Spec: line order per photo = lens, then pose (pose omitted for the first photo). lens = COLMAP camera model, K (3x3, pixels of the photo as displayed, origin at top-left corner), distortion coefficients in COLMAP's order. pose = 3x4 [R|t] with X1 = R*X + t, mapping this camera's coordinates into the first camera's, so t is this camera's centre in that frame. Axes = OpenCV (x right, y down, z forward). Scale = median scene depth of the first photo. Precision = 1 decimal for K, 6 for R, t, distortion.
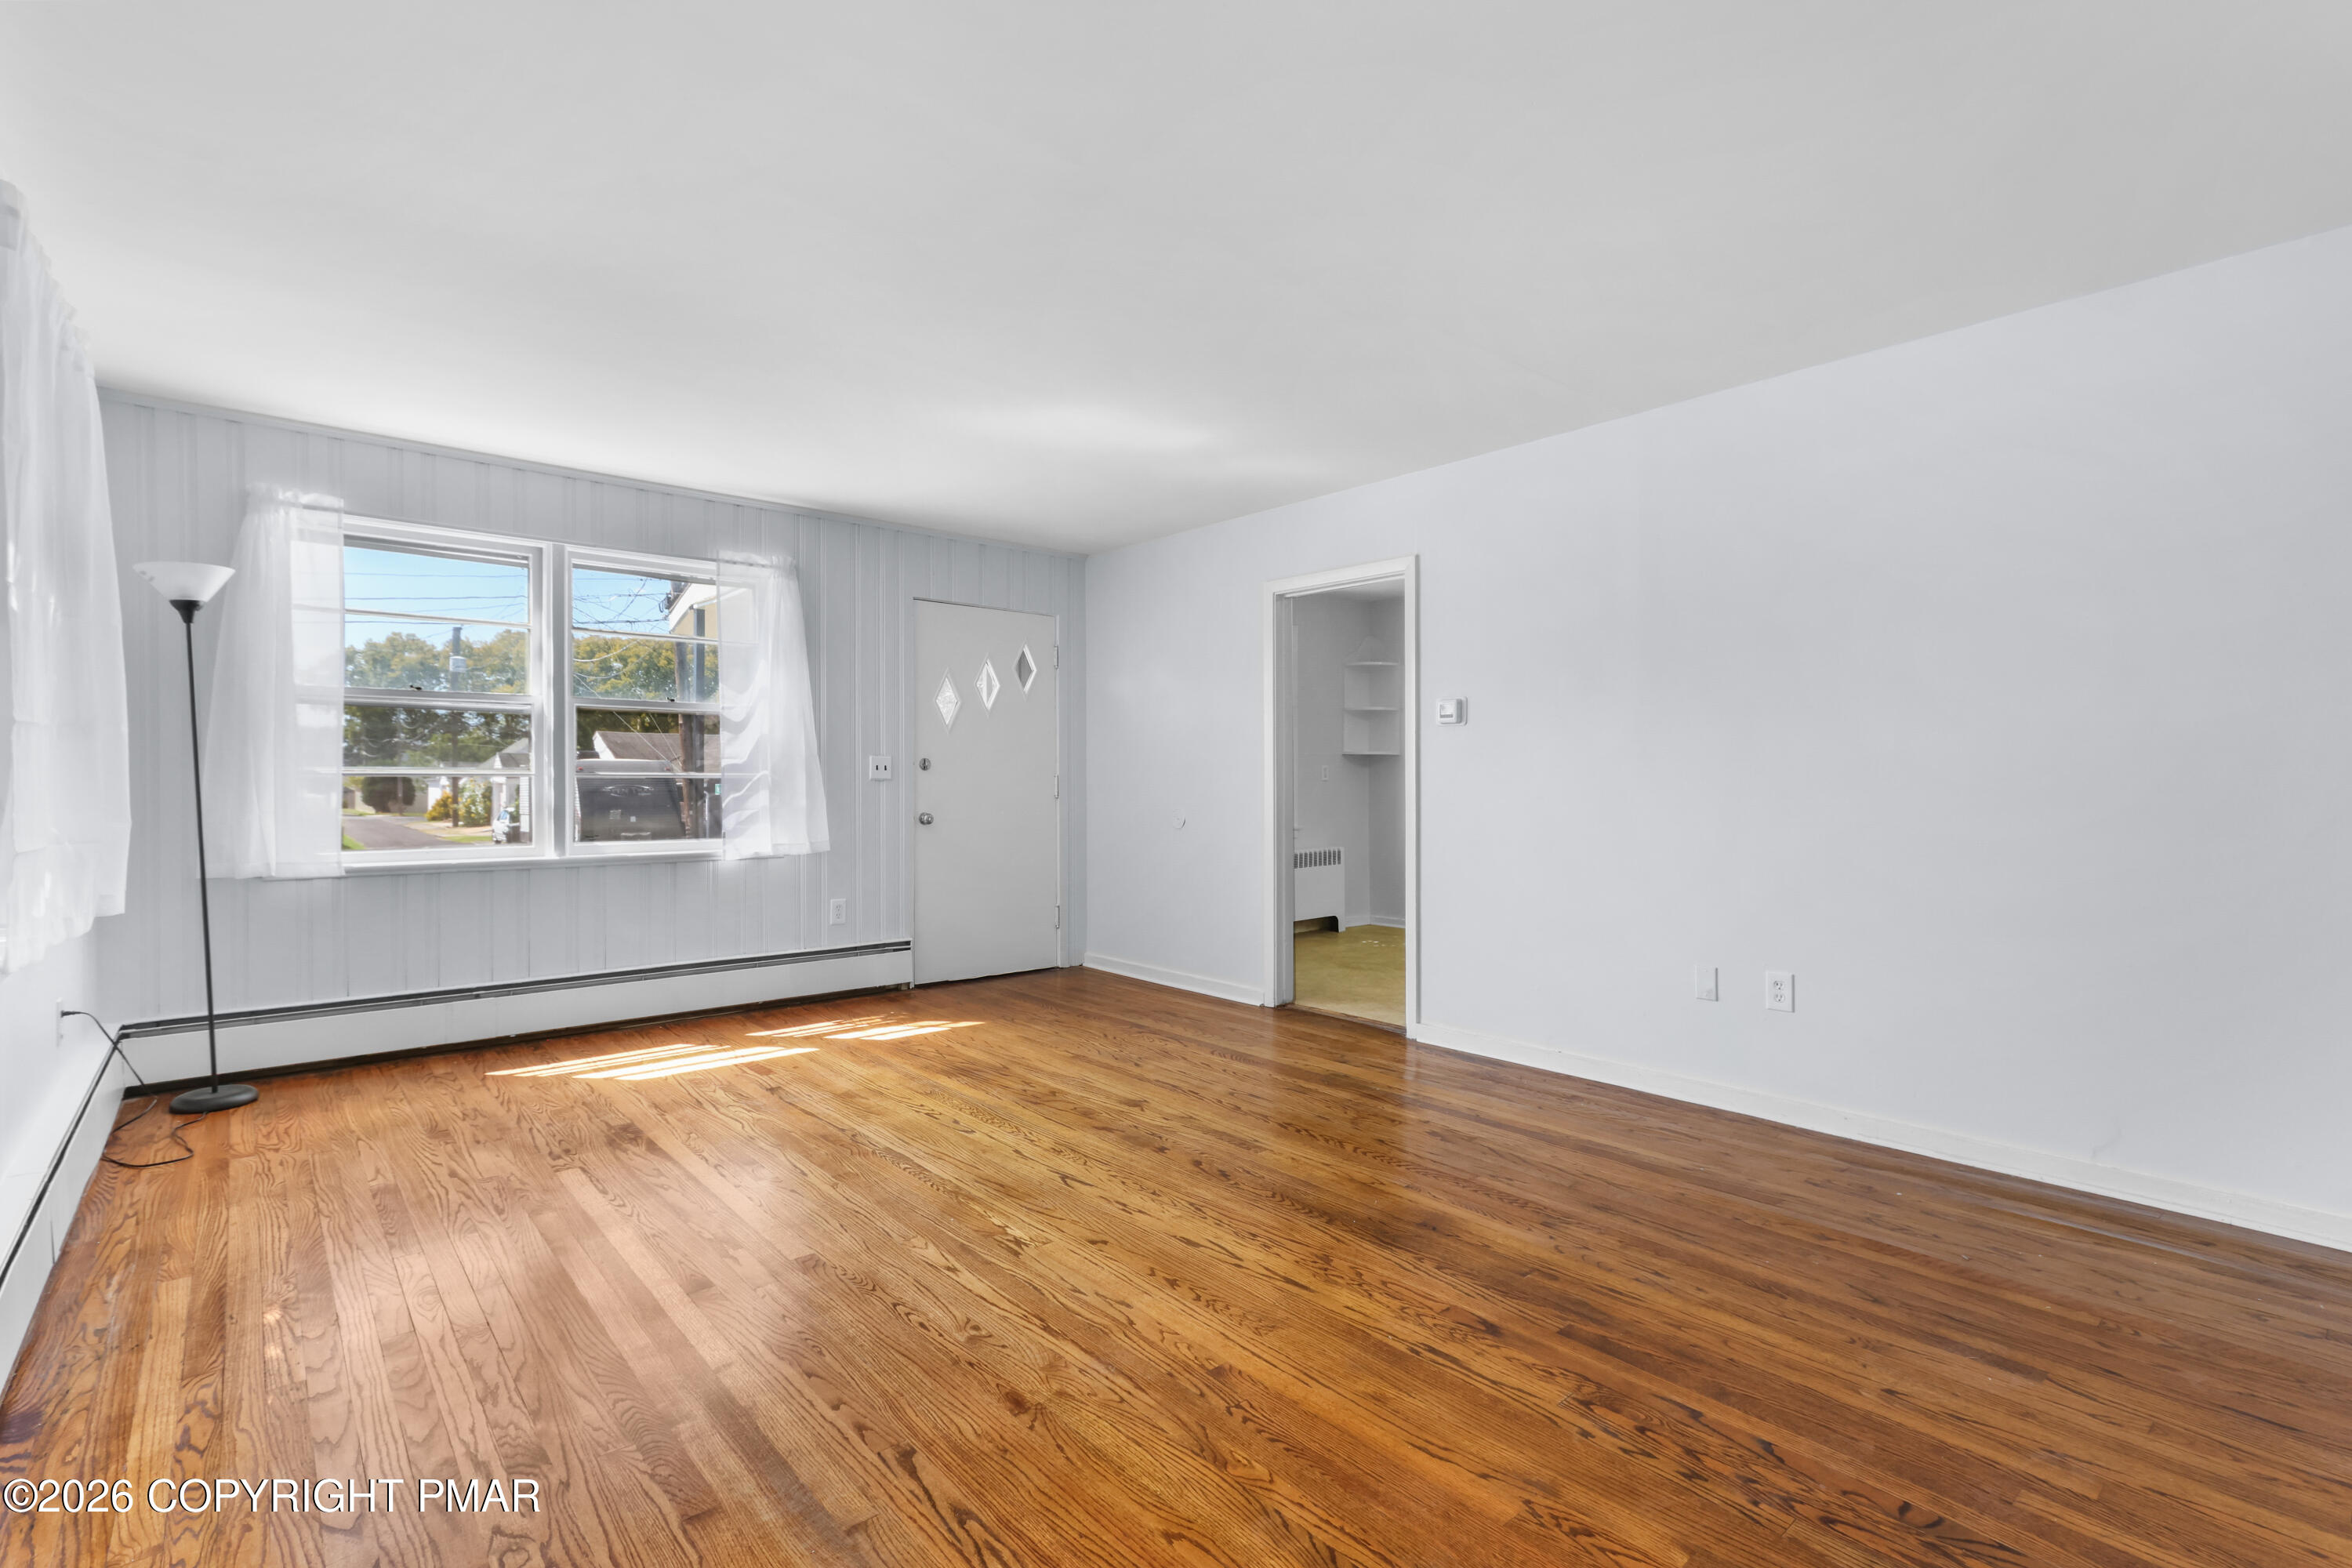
lens RADIAL K [[1089.5, 0, 1165.2], [0, 1089.5, 772.4], [0, 0, 1]] dist [-0.000300, 0.003599]
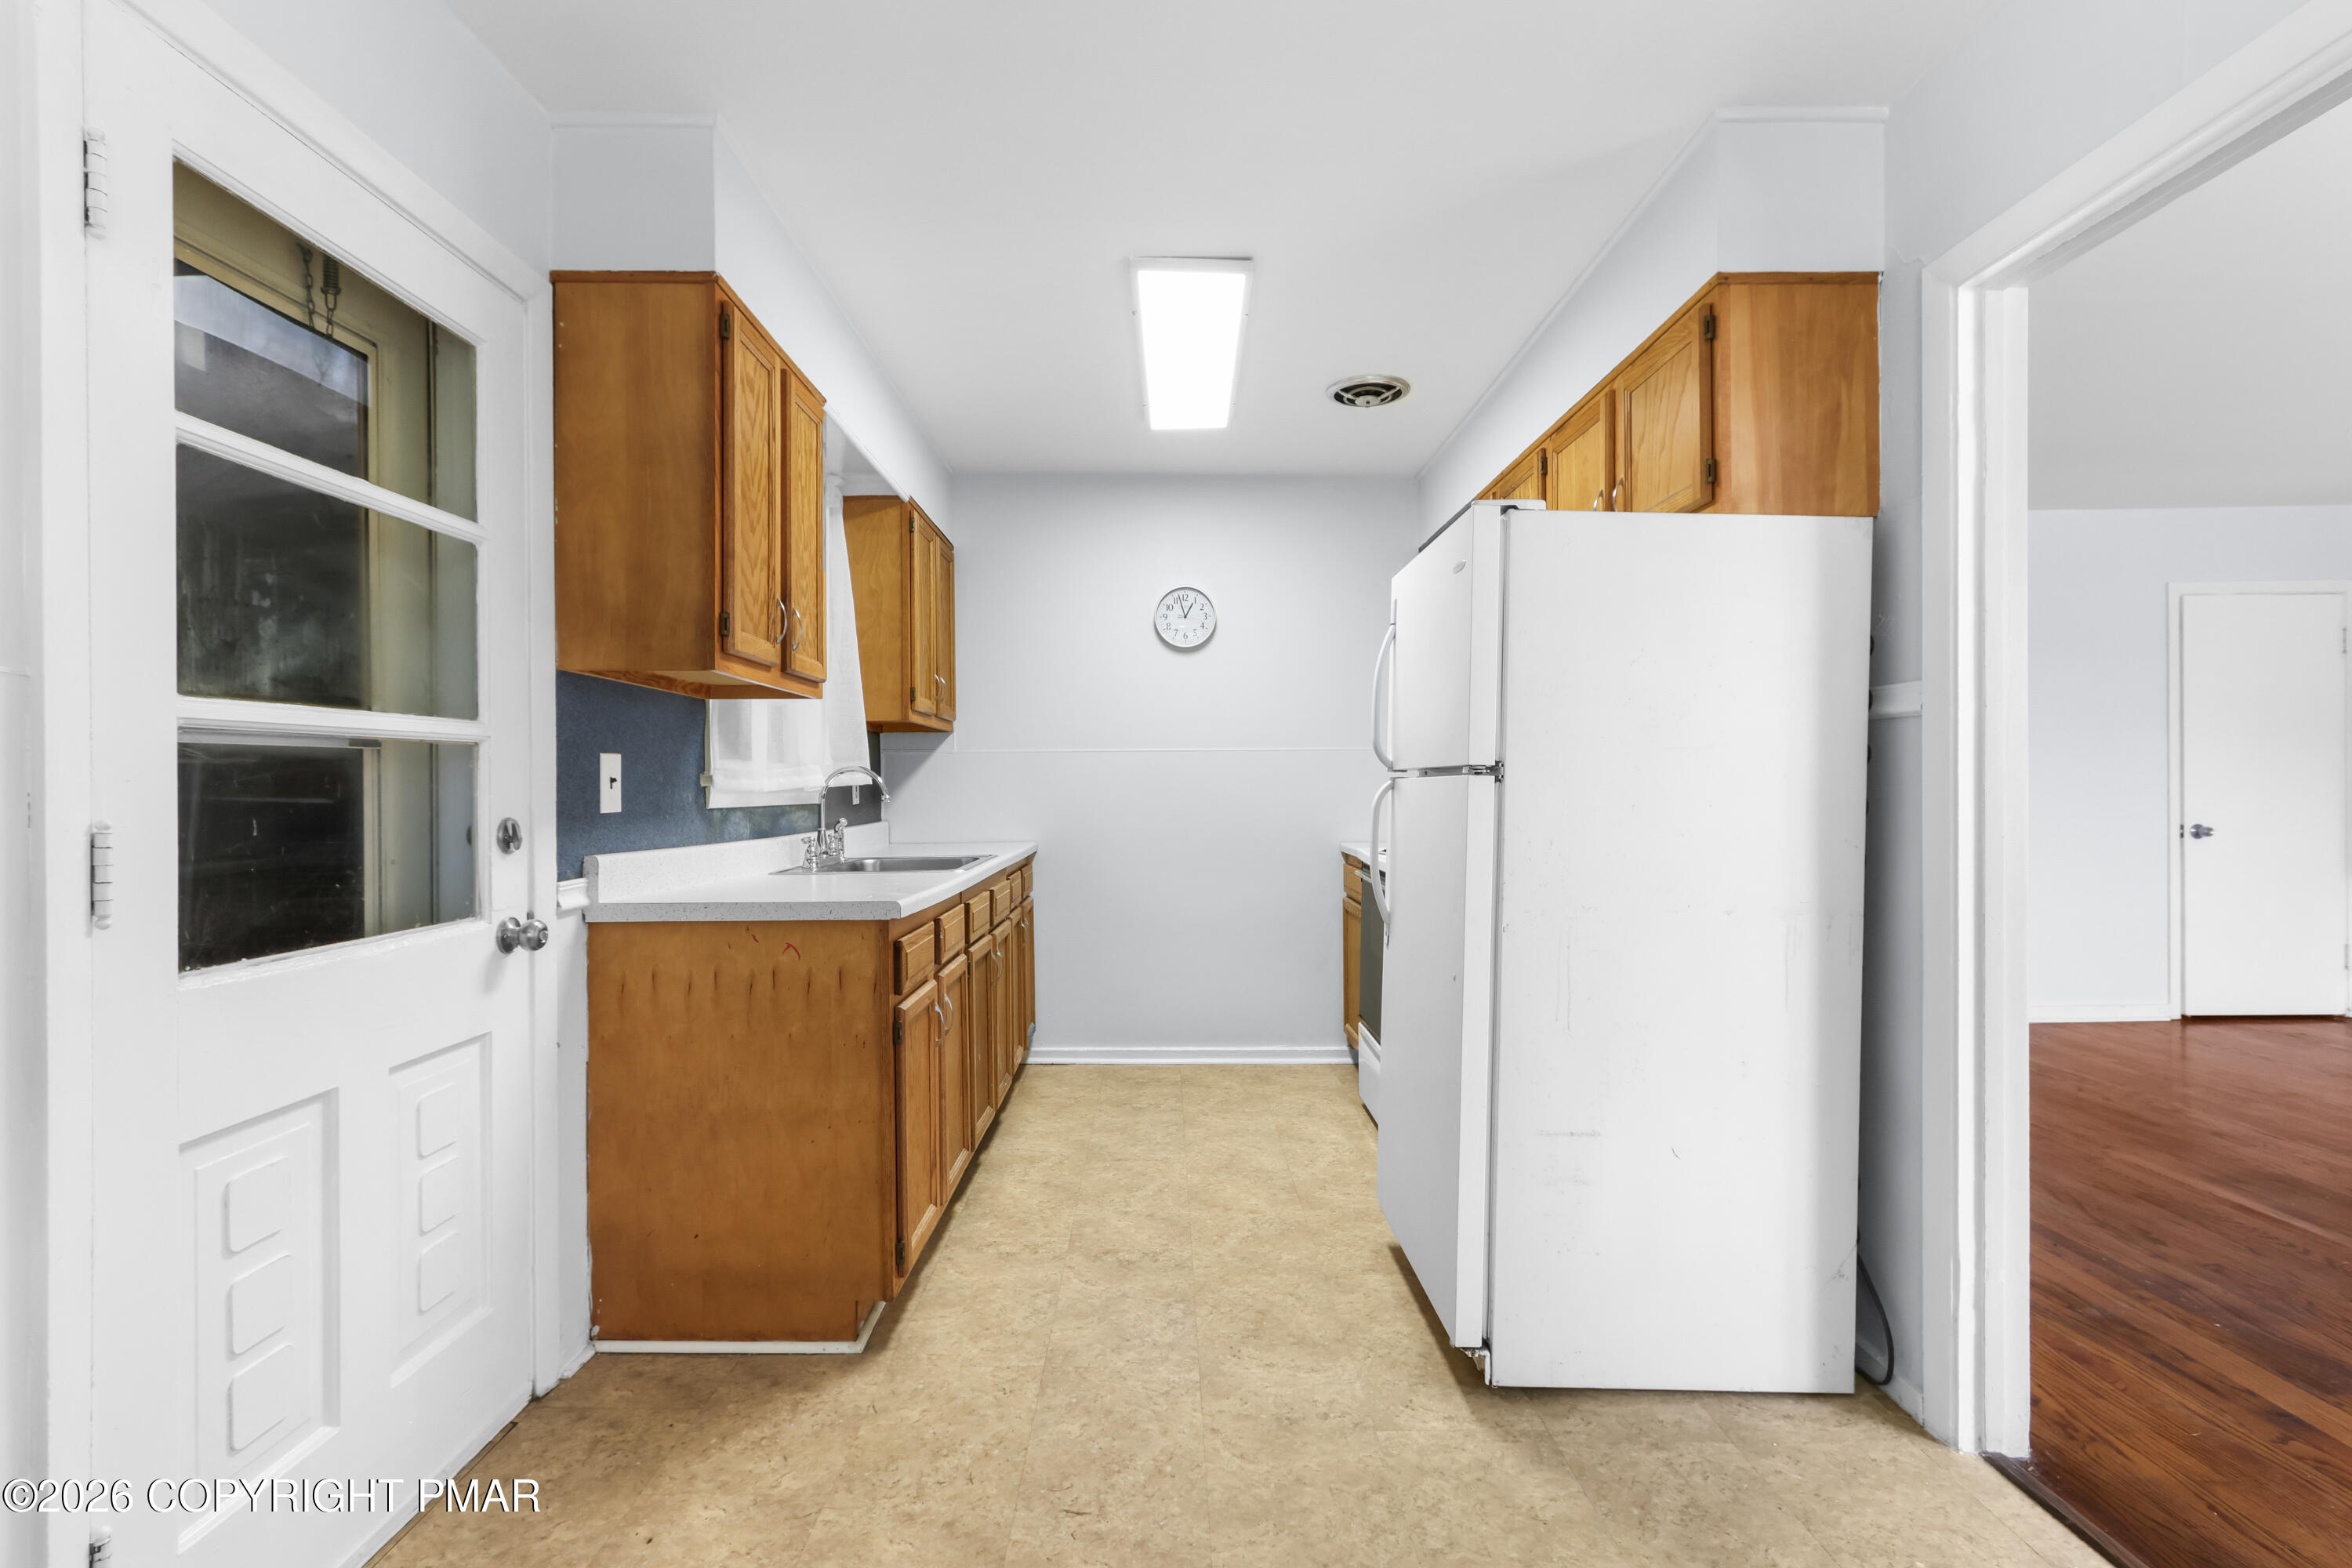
lens RADIAL K [[1089.5, 0, 1168.4], [0, 1089.5, 781.6], [0, 0, 1]] dist [-0.000300, 0.003599]
pose [[-0.760388, 0.006082, 0.649441, 0.264304], [0.002016, 0.999973, -0.007005, 0.000016], [-0.649466, -0.004017, -0.760380, 1.998900]]
